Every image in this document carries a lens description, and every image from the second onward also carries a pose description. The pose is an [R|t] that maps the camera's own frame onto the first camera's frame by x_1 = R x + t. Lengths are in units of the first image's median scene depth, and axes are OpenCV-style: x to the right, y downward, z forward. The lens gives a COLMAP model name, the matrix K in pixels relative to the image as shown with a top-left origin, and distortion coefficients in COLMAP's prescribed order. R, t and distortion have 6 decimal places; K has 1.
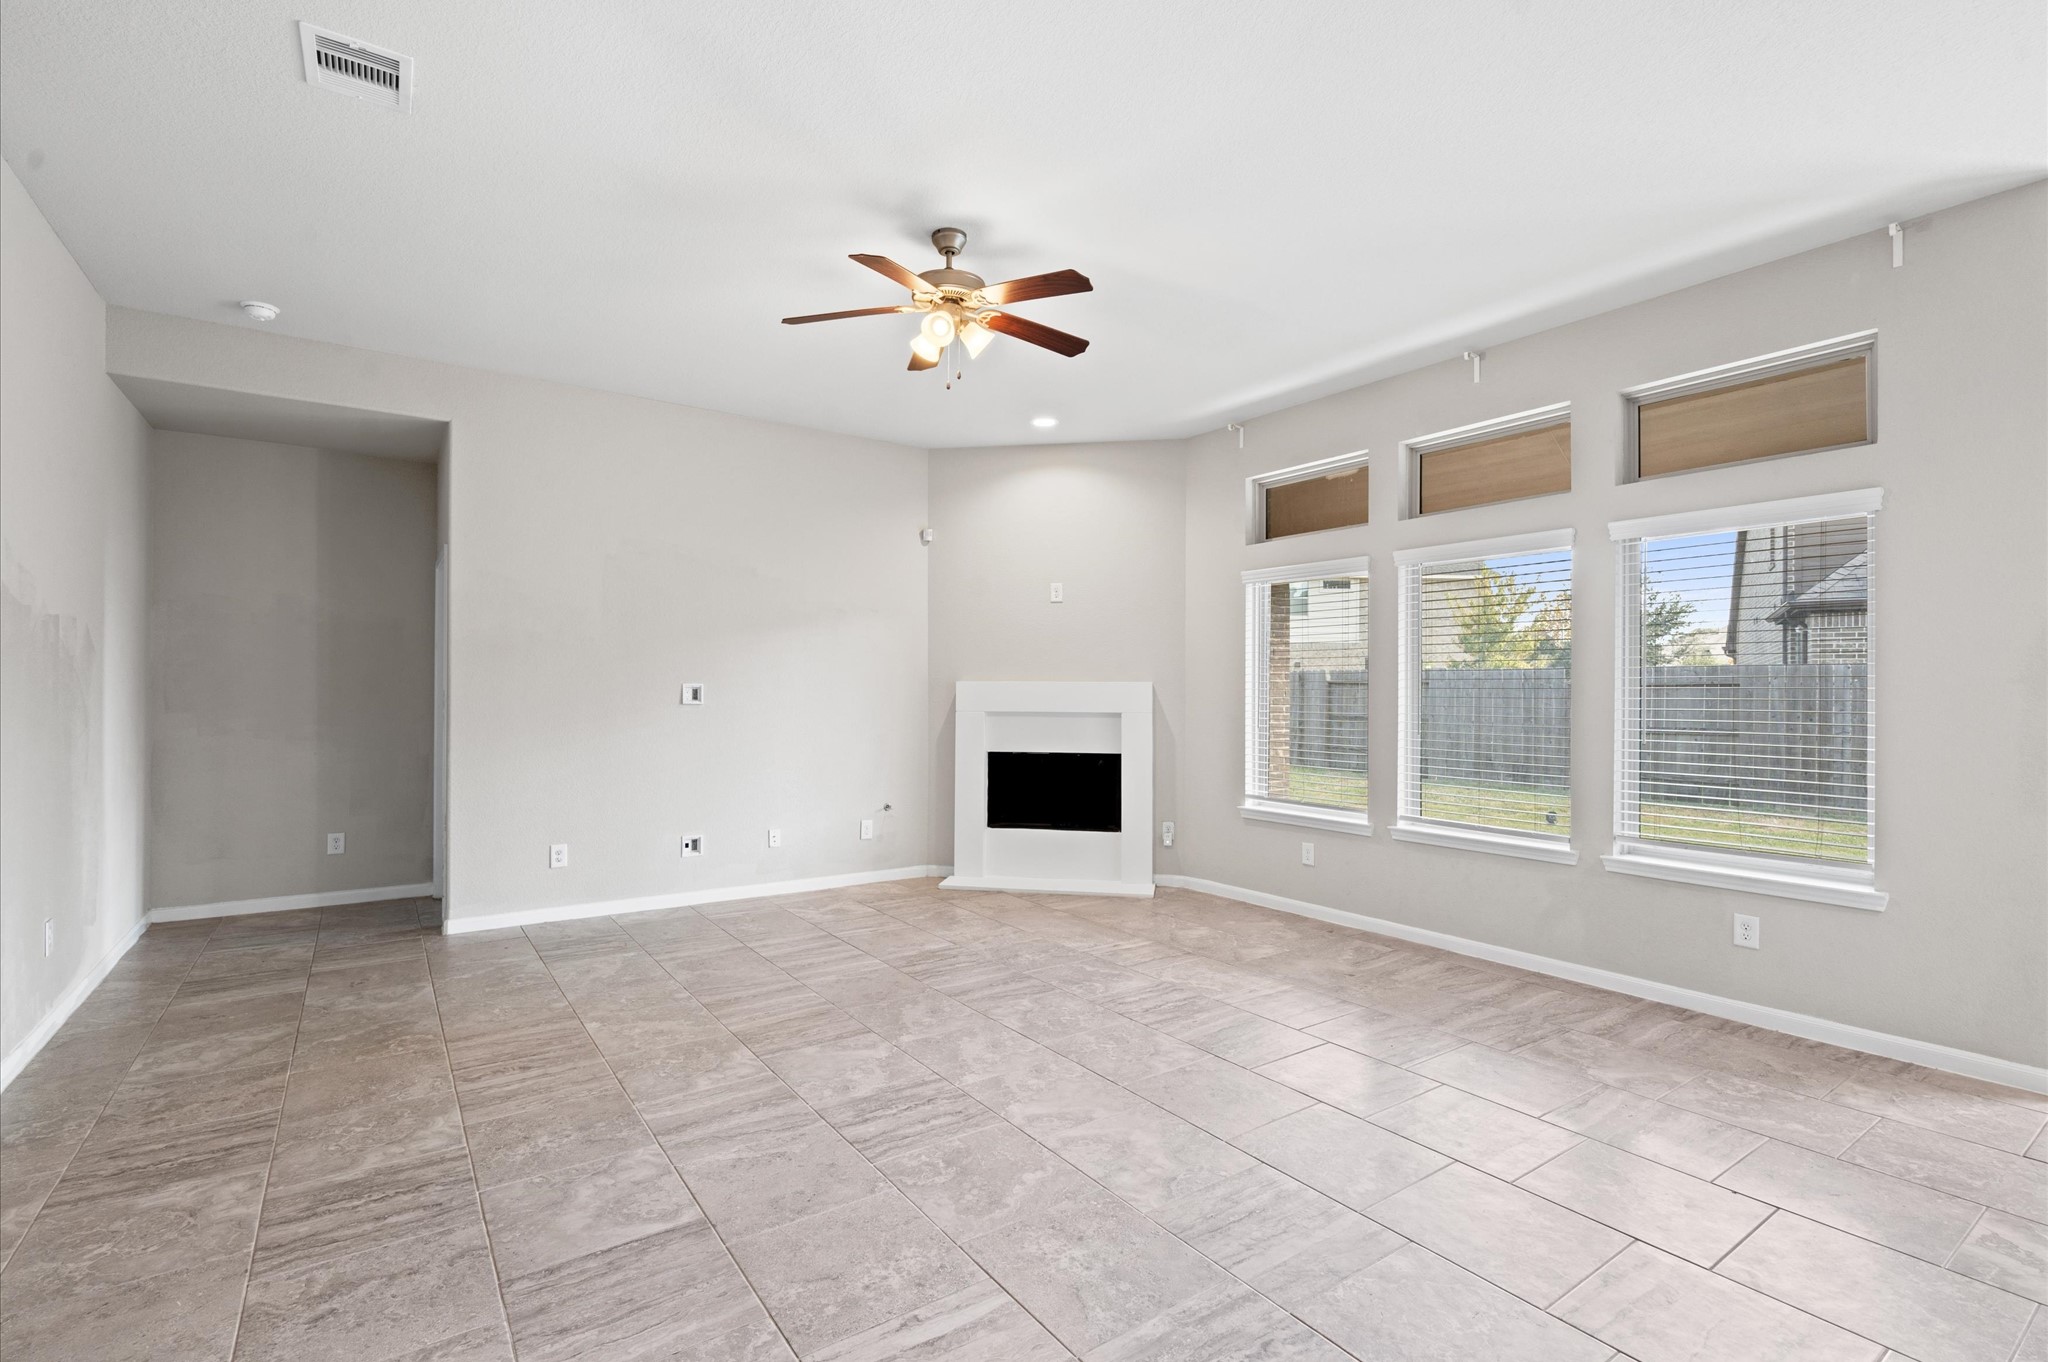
lens RADIAL K [[931.7, 0, 1026.1], [0, 931.7, 686.0], [0, 0, 1]] dist [-0.009994, 0.001351]
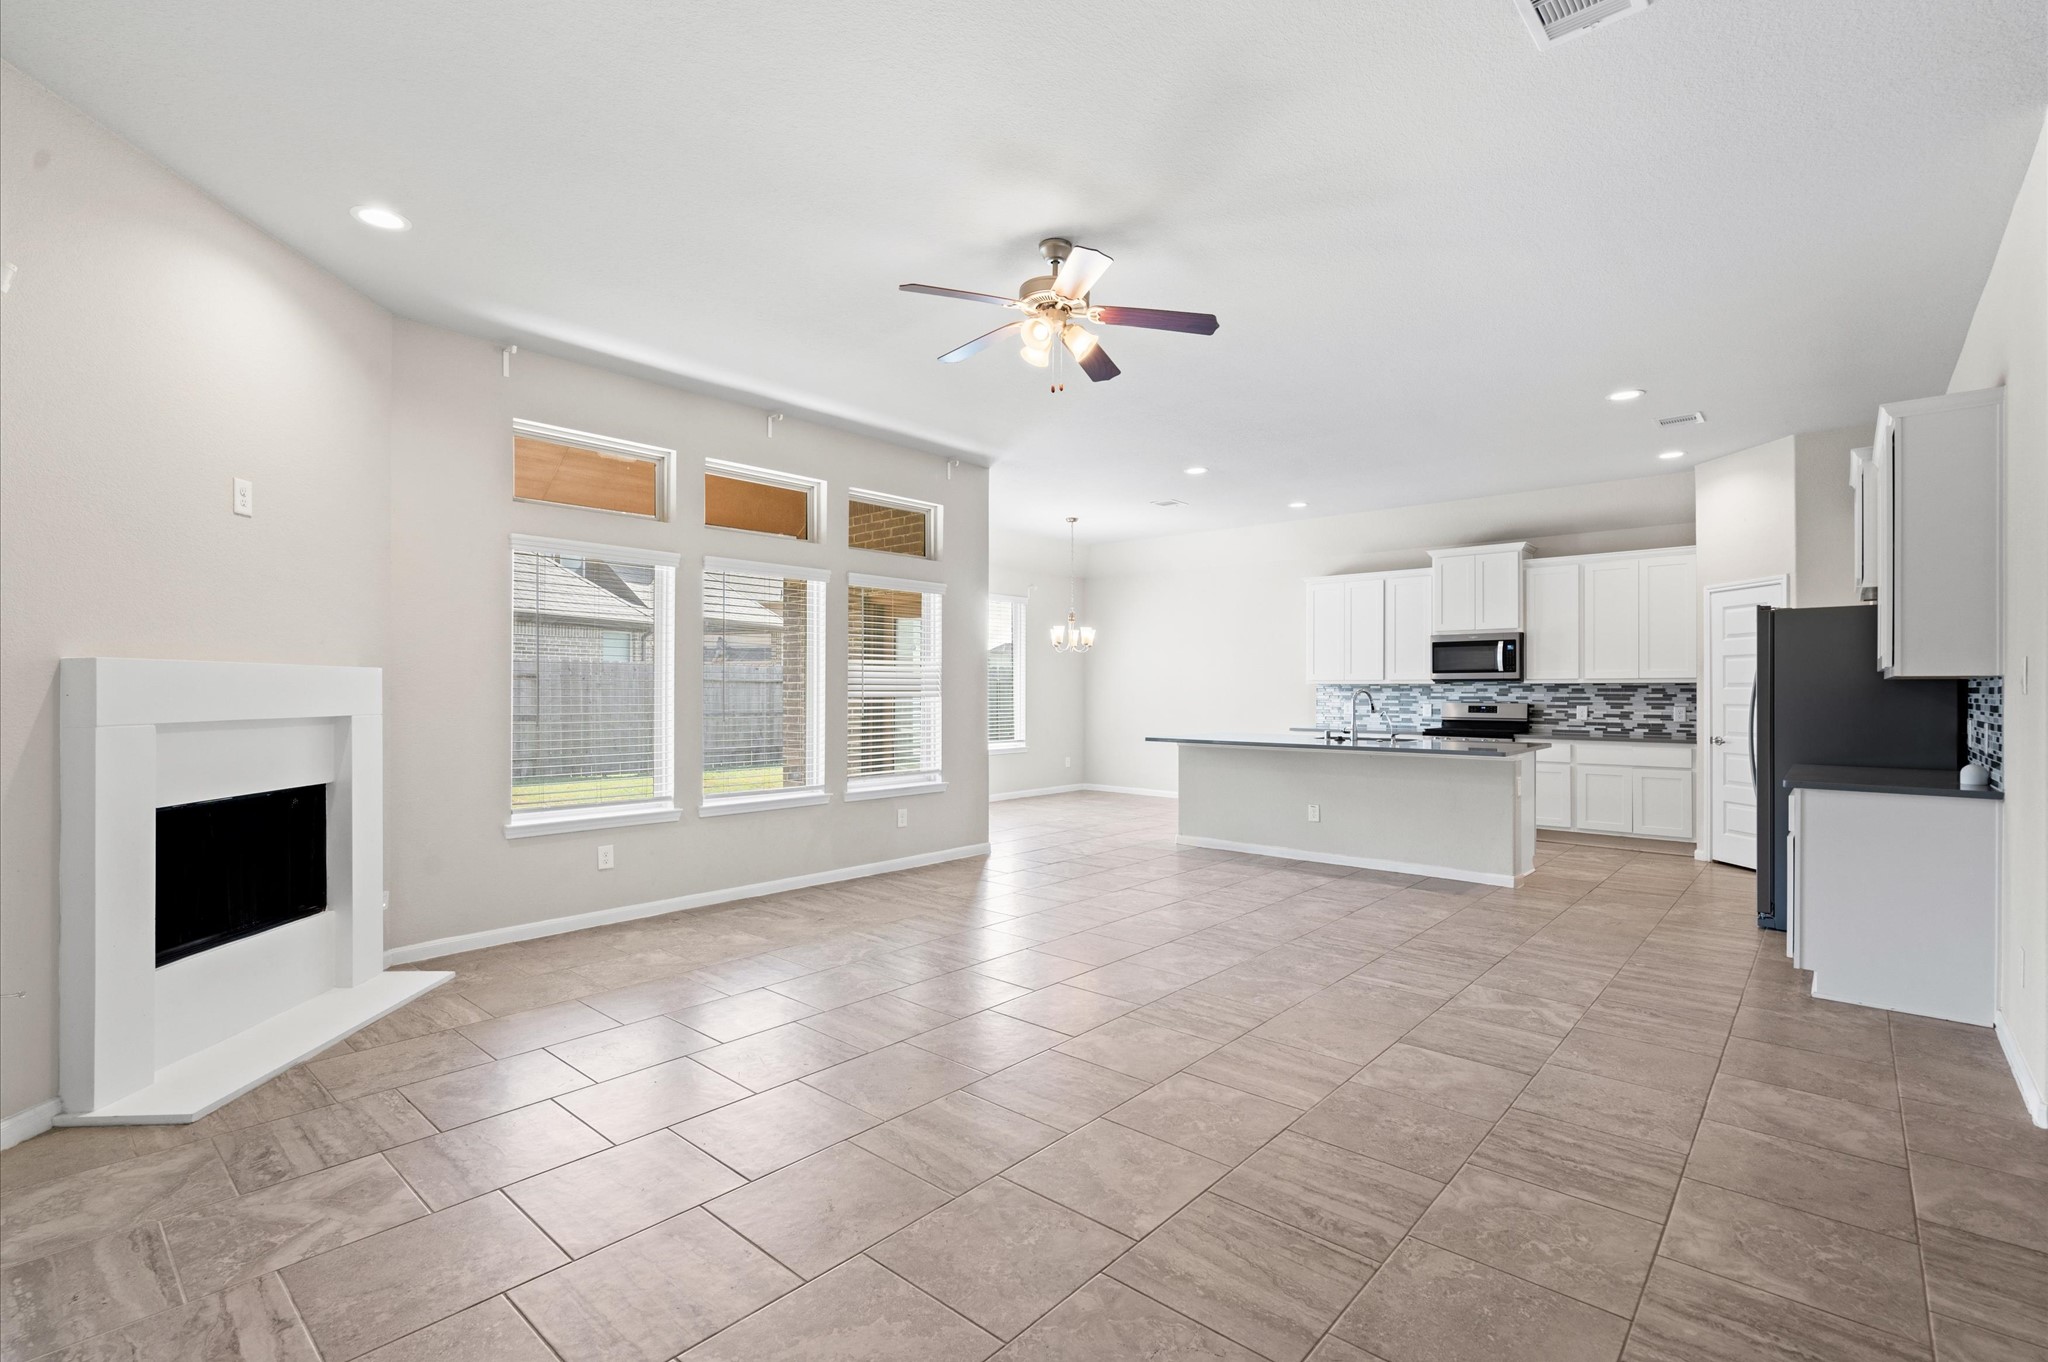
lens RADIAL K [[931.7, 0, 1013.8], [0, 931.7, 686.5], [0, 0, 1]] dist [-0.009994, 0.001351]
pose [[-0.220362, -0.002996, 0.975414, -1.060438], [-0.009025, 0.999959, 0.001033, 0.007628], [-0.975376, -0.008575, -0.220380, 1.237284]]
